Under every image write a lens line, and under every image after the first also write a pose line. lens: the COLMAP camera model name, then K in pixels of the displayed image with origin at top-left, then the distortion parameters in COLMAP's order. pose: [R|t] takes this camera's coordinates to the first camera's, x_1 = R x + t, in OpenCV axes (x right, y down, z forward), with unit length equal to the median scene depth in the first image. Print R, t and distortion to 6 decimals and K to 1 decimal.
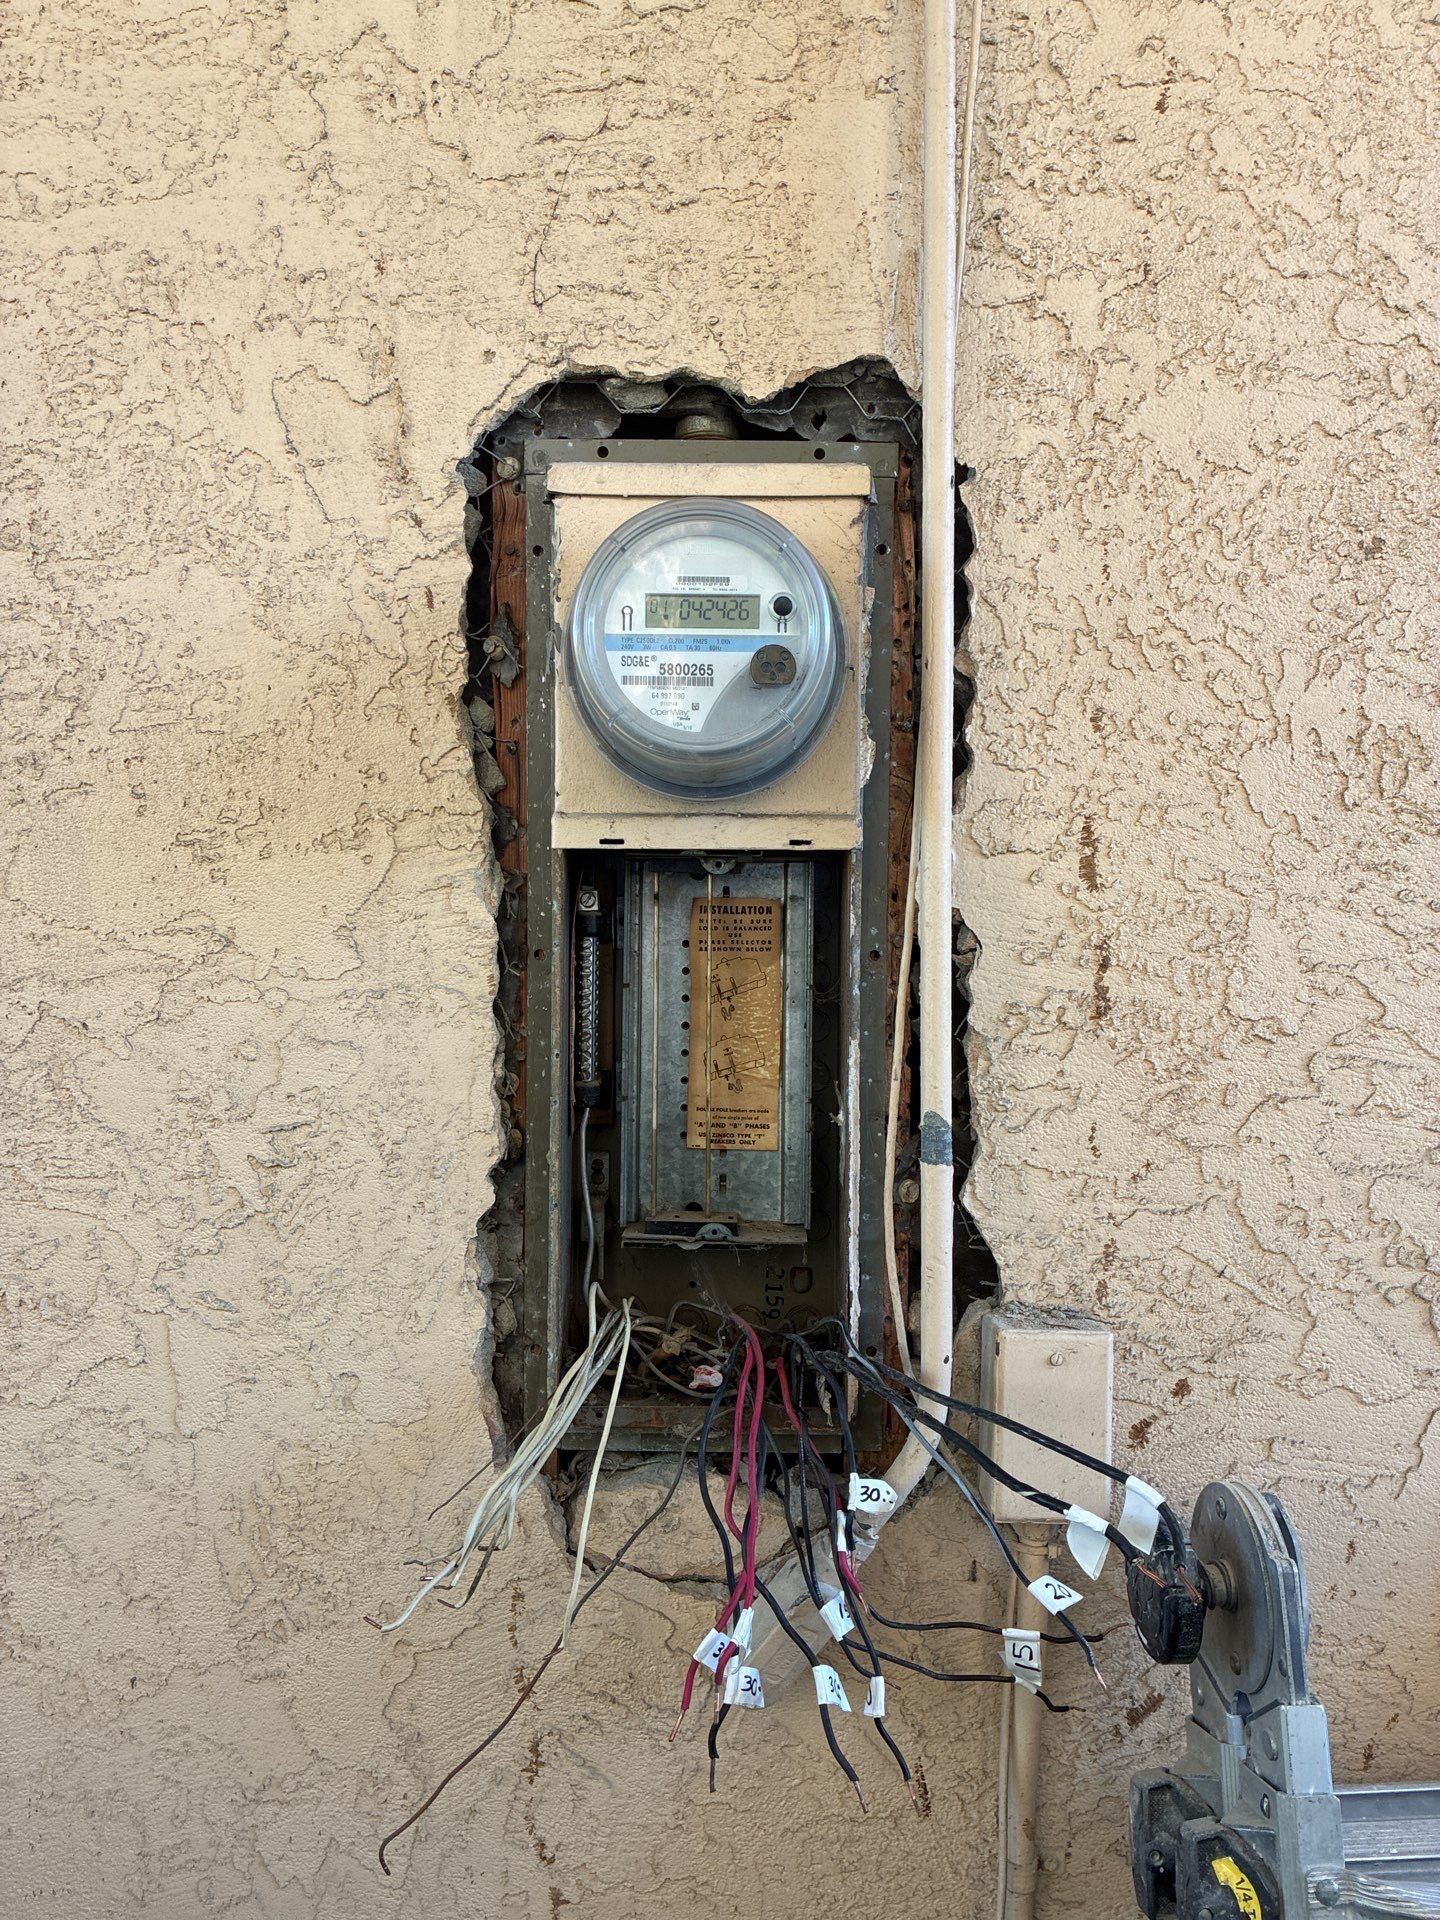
lens RADIAL K [[1344.7, 0, 718.7], [0, 1344.7, 949.5], [0, 0, 1]] dist [0.047025, -0.048014]
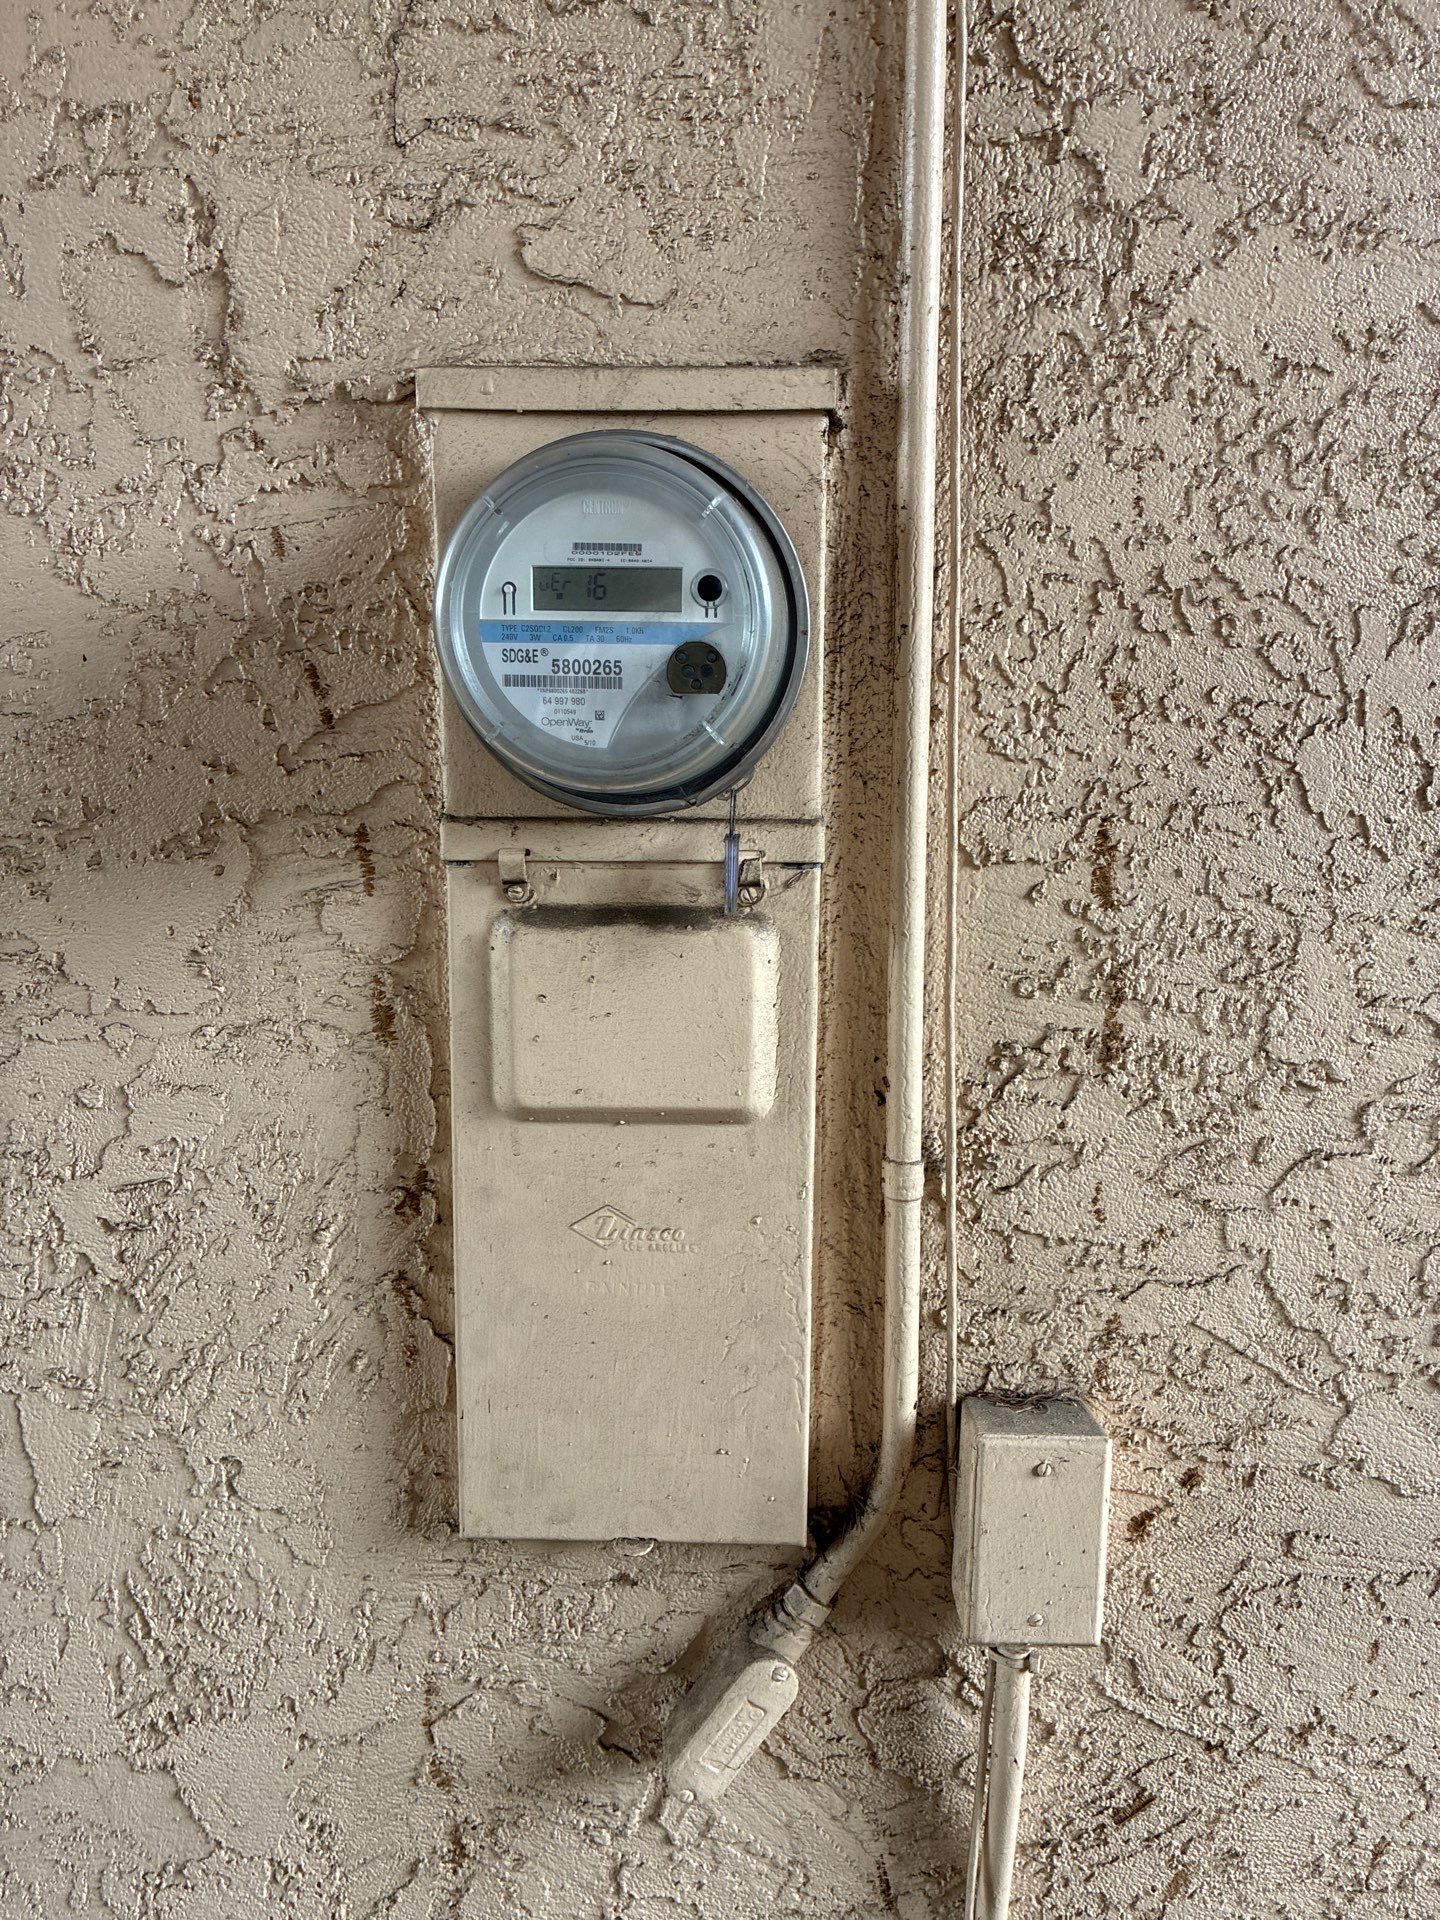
lens RADIAL K [[1344.7, 0, 720.1], [0, 1344.7, 932.0], [0, 0, 1]] dist [0.047025, -0.048014]
pose [[0.999928, -0.000414, -0.012031, 0.053471], [0.001984, 0.991415, 0.130740, -0.137000], [0.011874, -0.130754, 0.991344, 0.187553]]
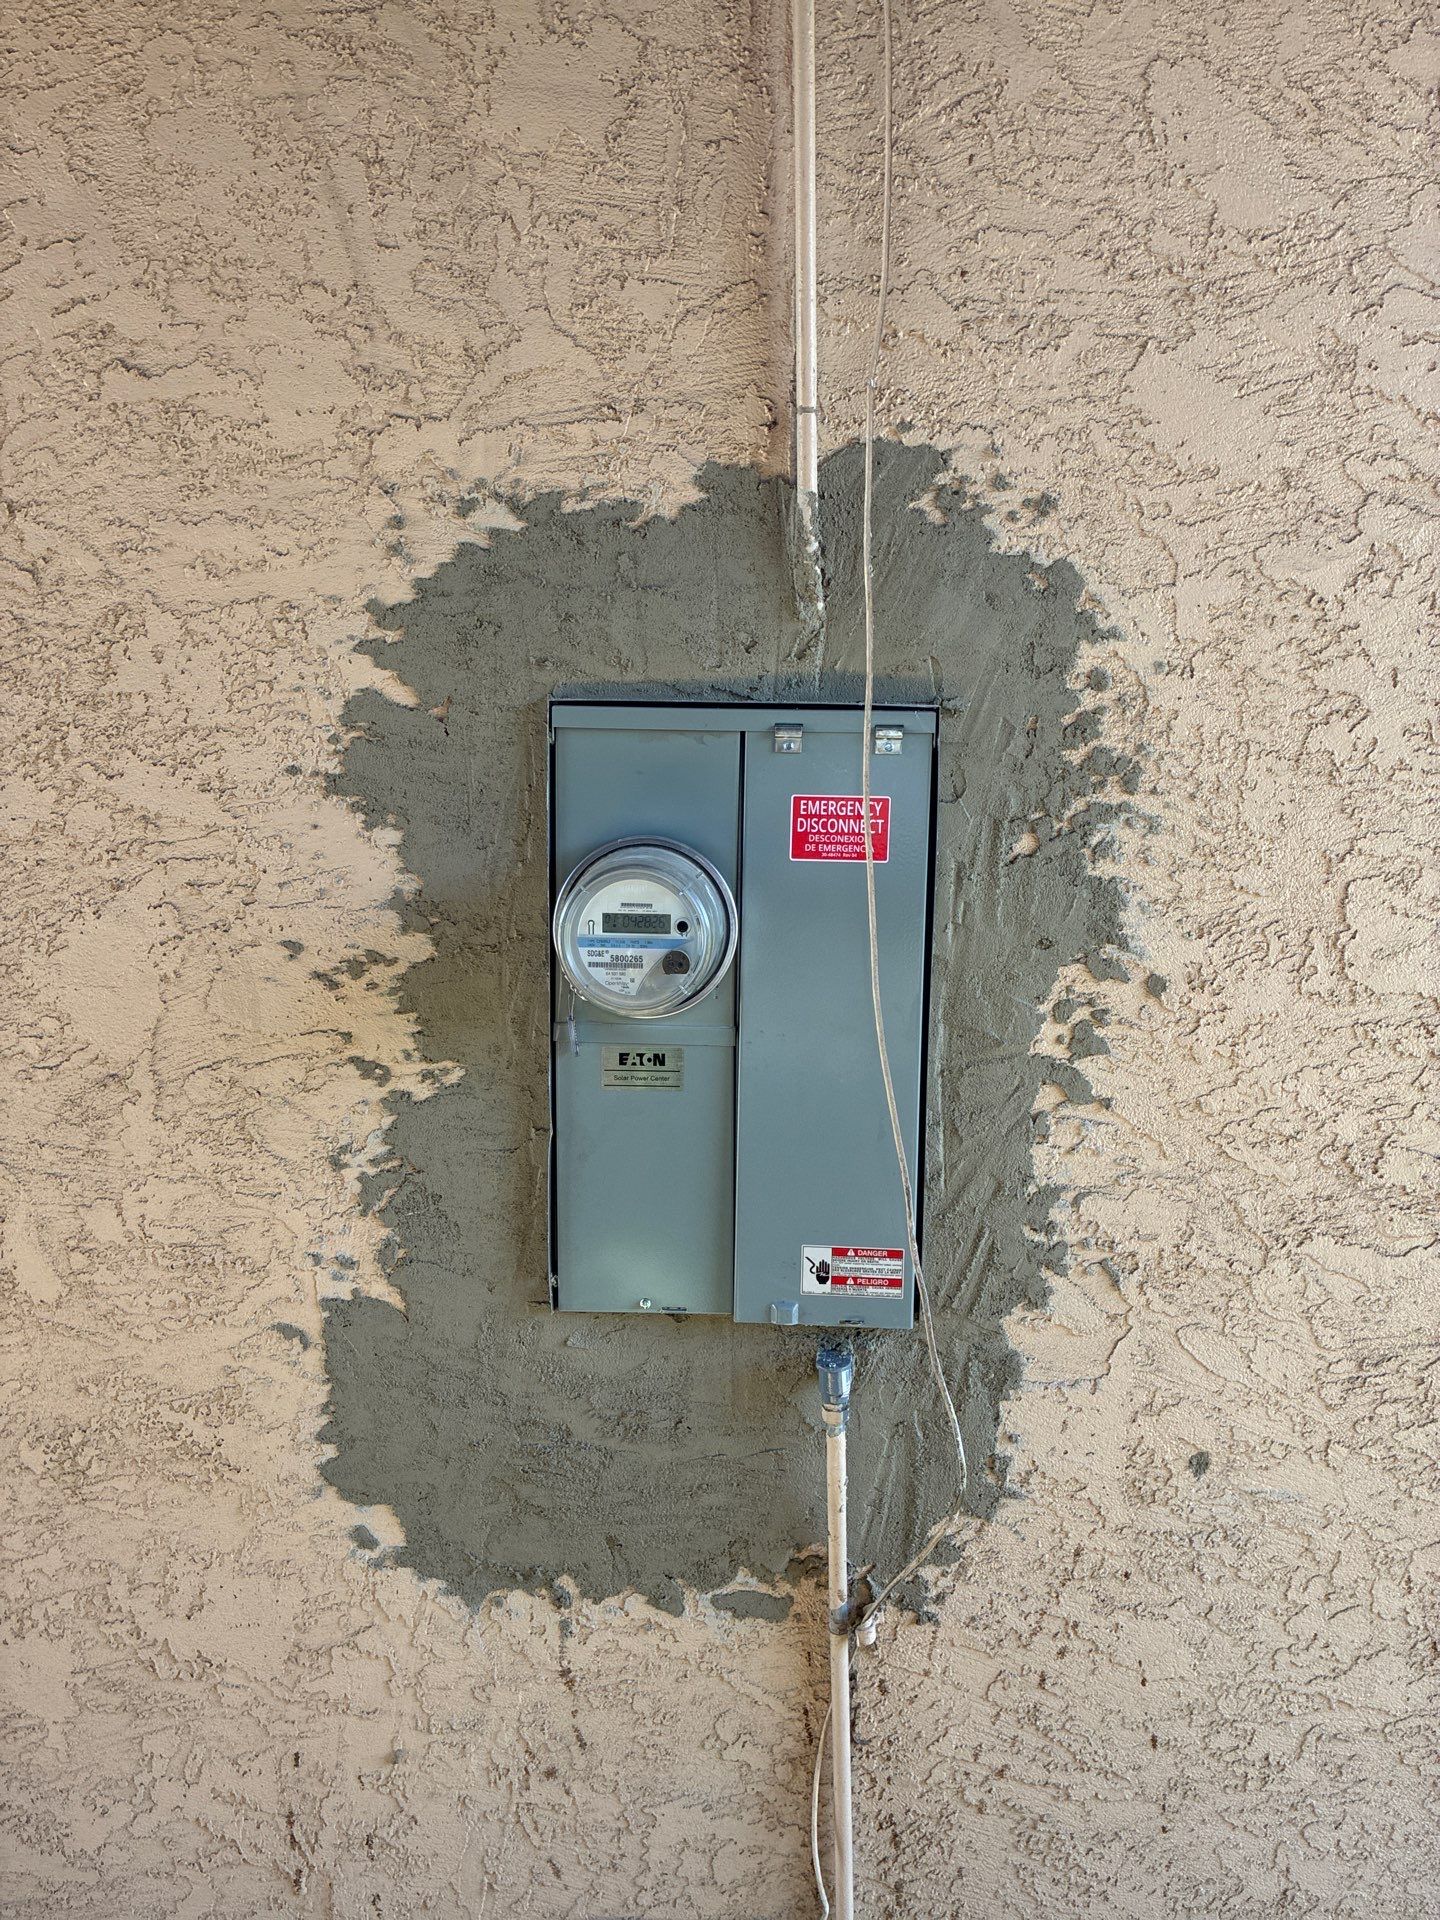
lens RADIAL K [[1344.7, 0, 718.0], [0, 1344.7, 927.2], [0, 0, 1]] dist [0.047025, -0.048014]
pose [[0.999337, 0.002050, -0.036341, 0.123811], [0.000878, 0.996764, 0.080380, -0.262756], [0.036389, -0.080359, 0.996102, -0.535792]]
